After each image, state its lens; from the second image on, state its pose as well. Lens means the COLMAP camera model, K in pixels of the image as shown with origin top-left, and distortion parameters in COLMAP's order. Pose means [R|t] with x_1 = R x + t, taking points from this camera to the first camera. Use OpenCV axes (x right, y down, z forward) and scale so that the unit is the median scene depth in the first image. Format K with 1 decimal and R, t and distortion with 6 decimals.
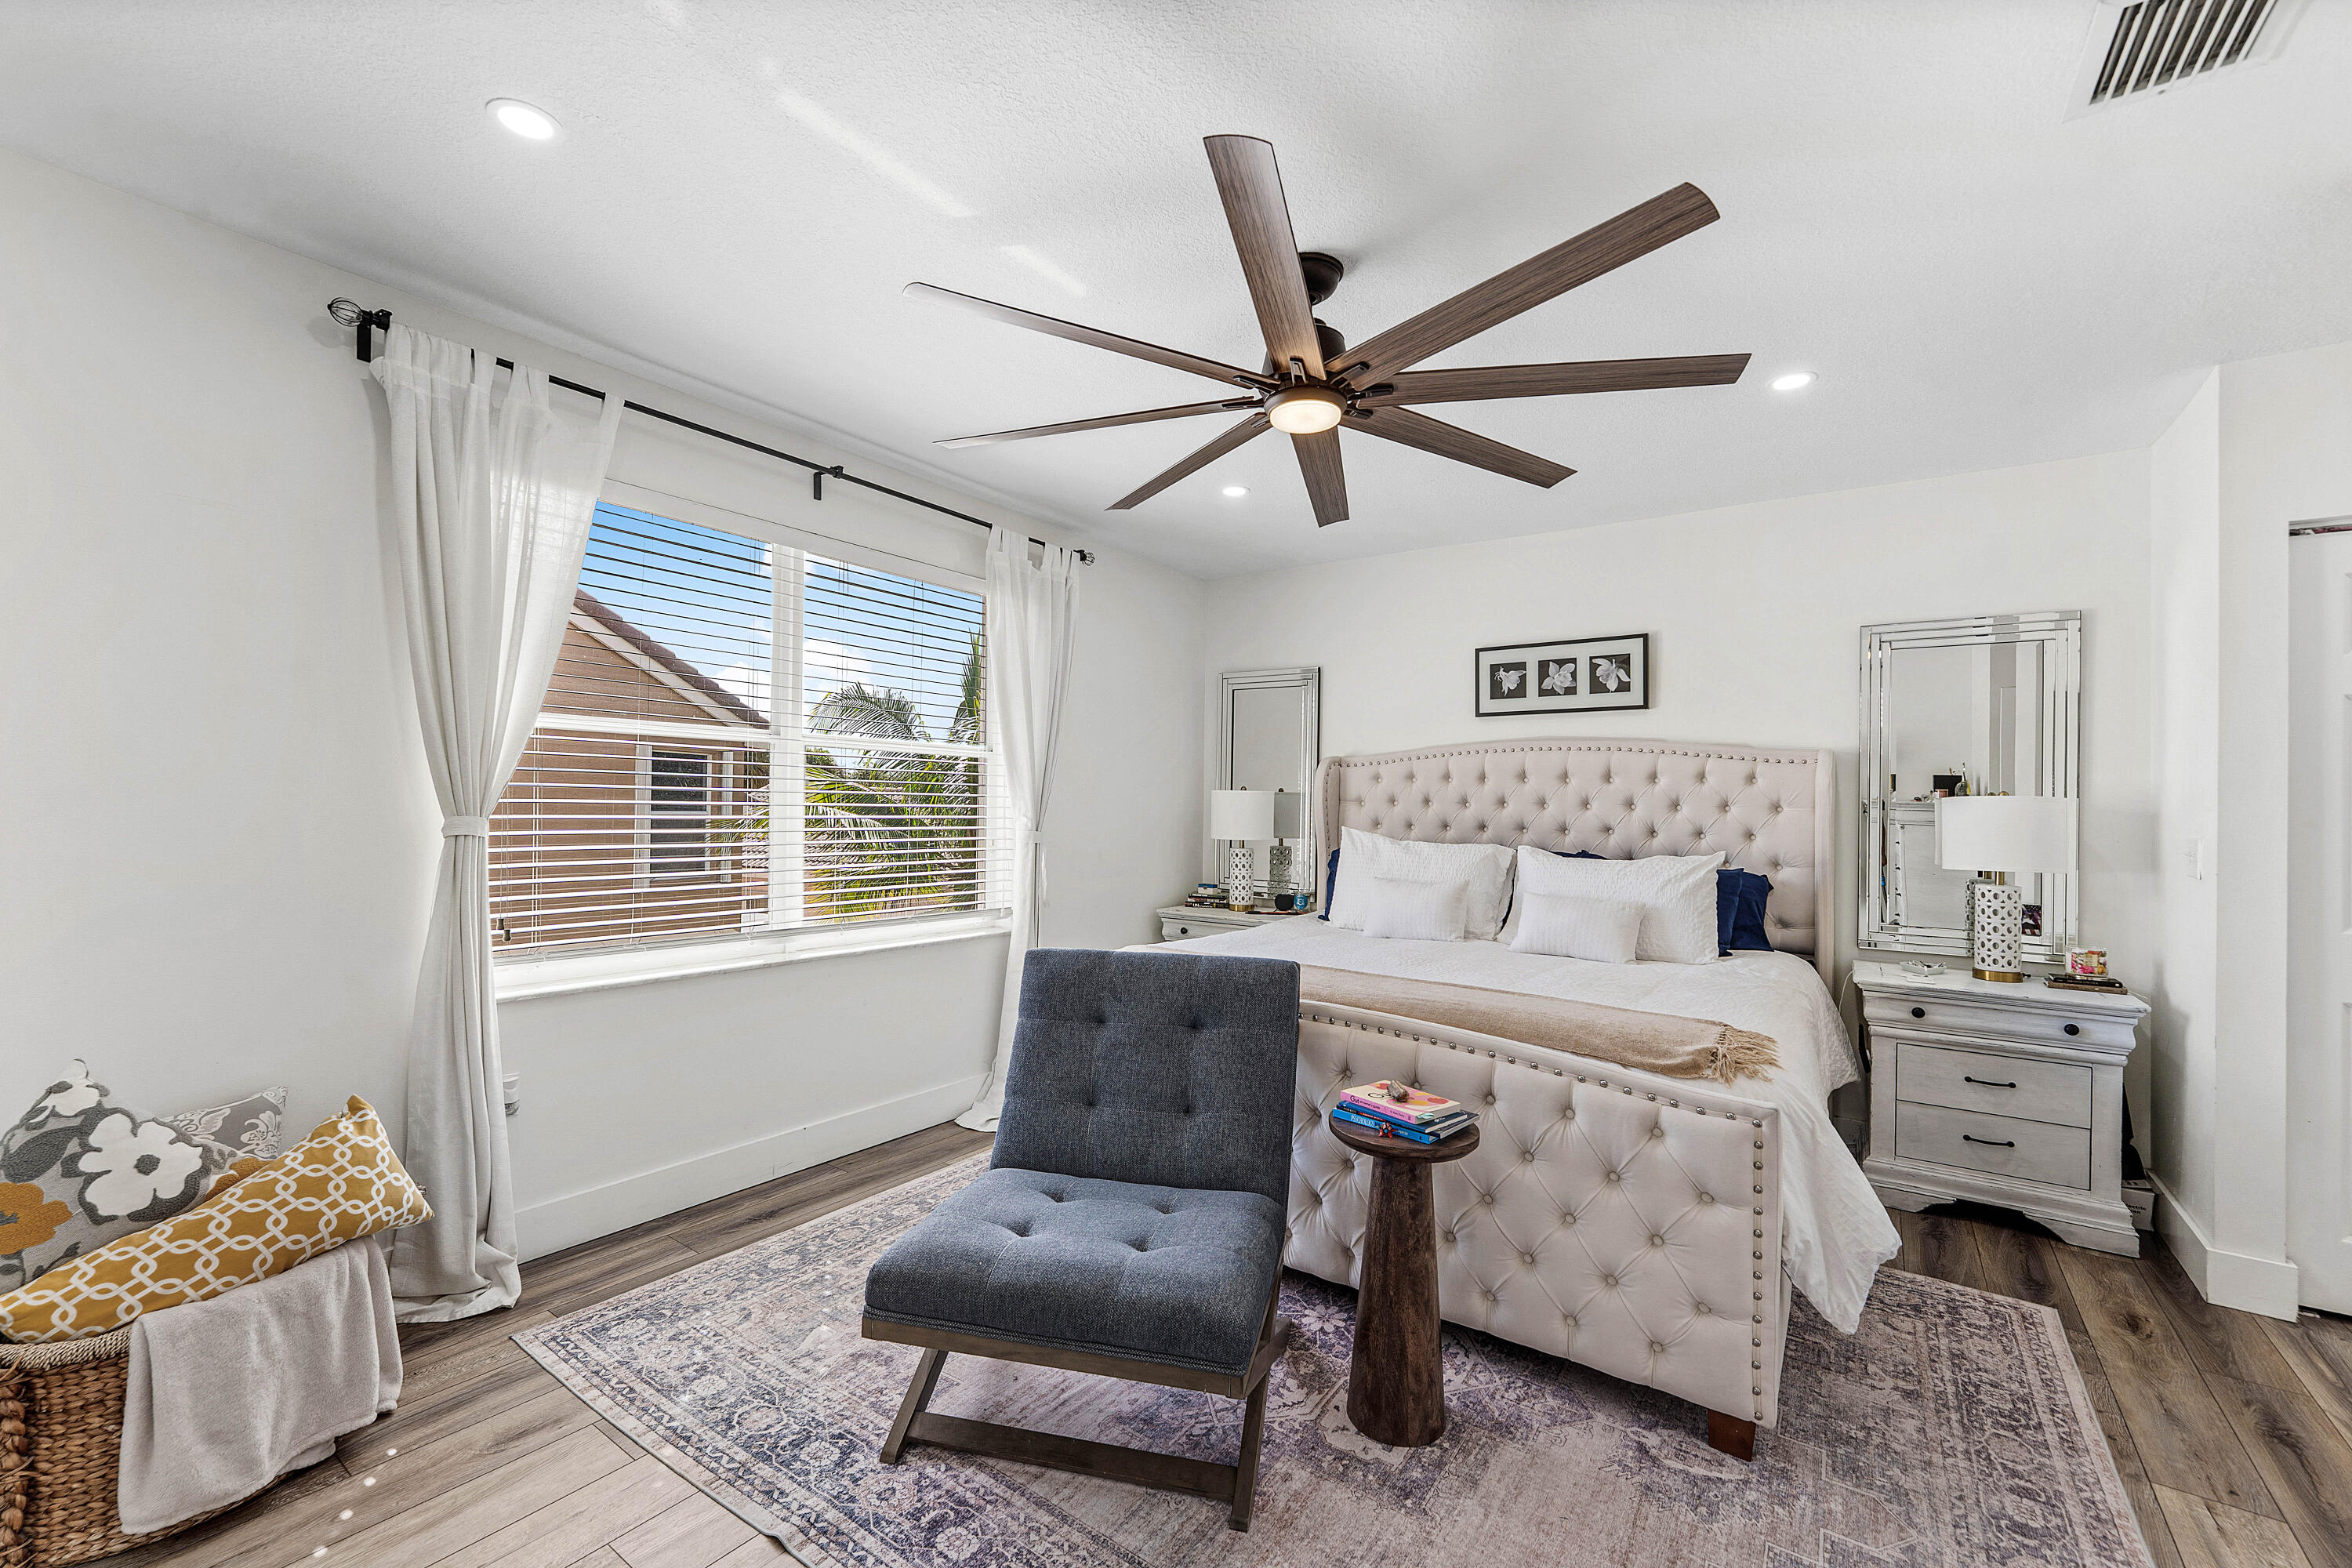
lens RADIAL K [[968.0, 0, 1169.4], [0, 968.0, 801.9], [0, 0, 1]] dist [-0.000841, 0.000495]
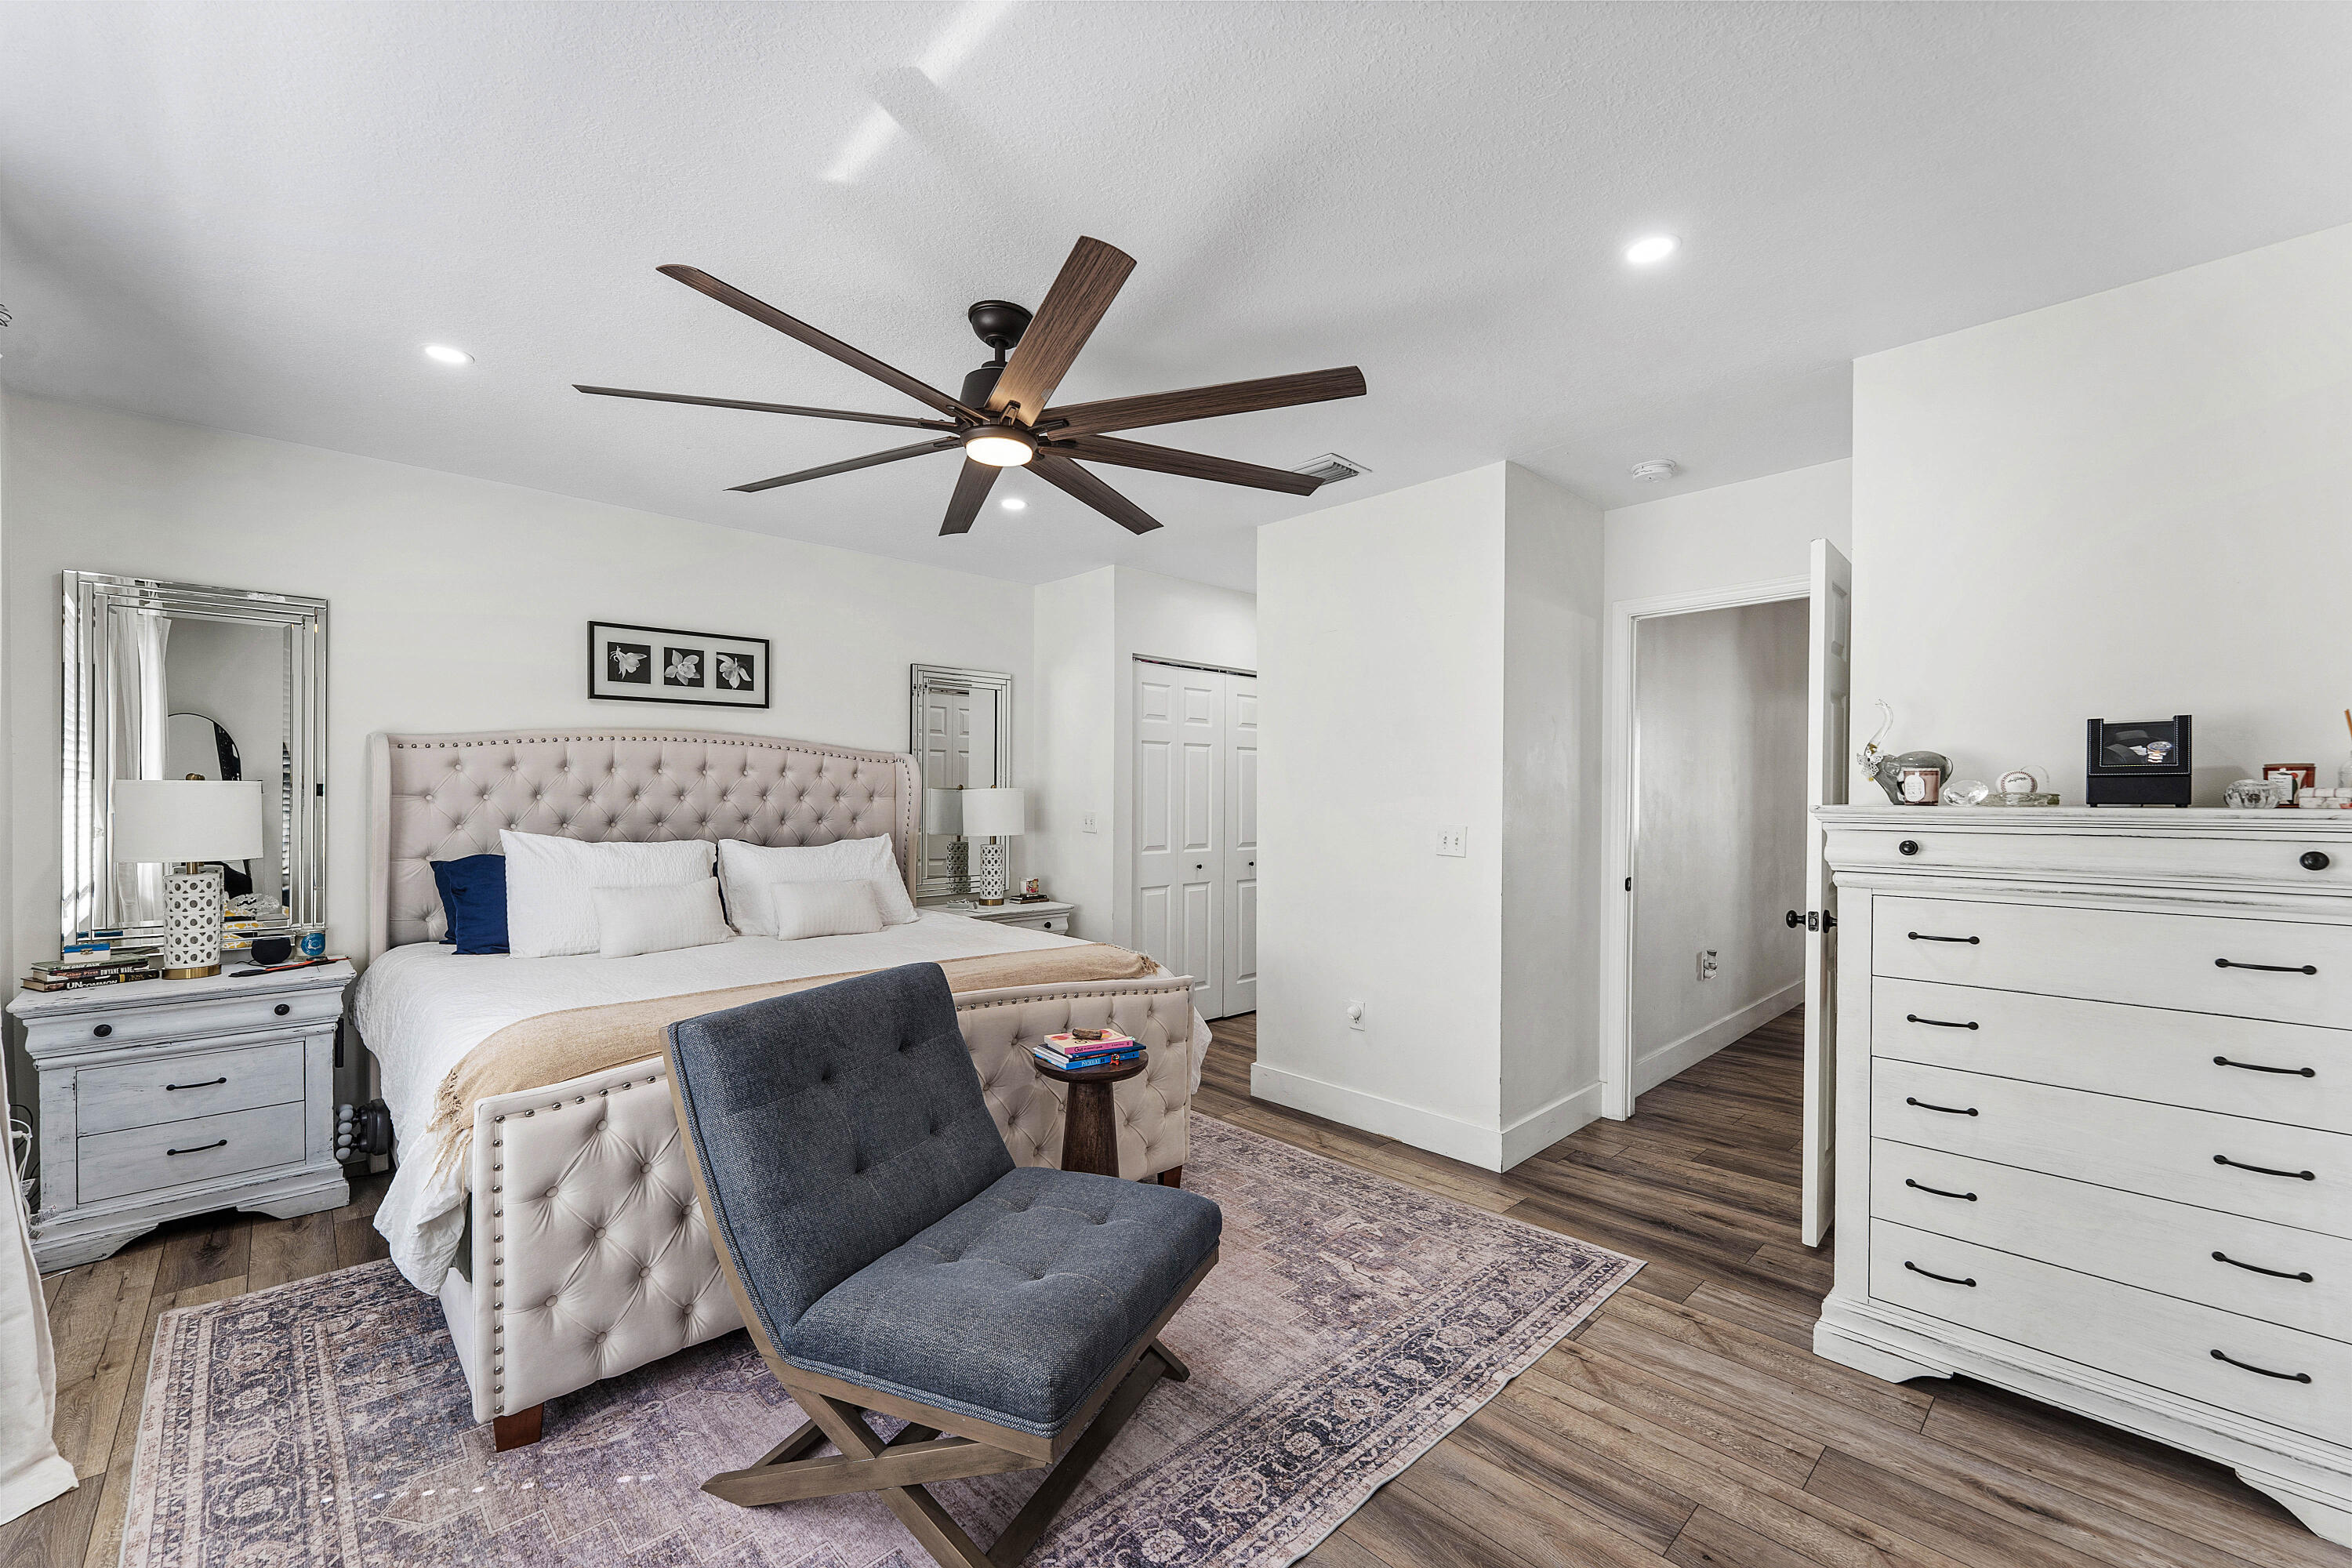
lens RADIAL K [[968.0, 0, 1169.4], [0, 968.0, 801.9], [0, 0, 1]] dist [-0.000841, 0.000495]
pose [[0.171069, -0.026679, 0.984898, -0.505335], [-0.005147, 0.999595, 0.027971, -0.021651], [-0.985246, -0.009854, 0.170863, 0.345648]]
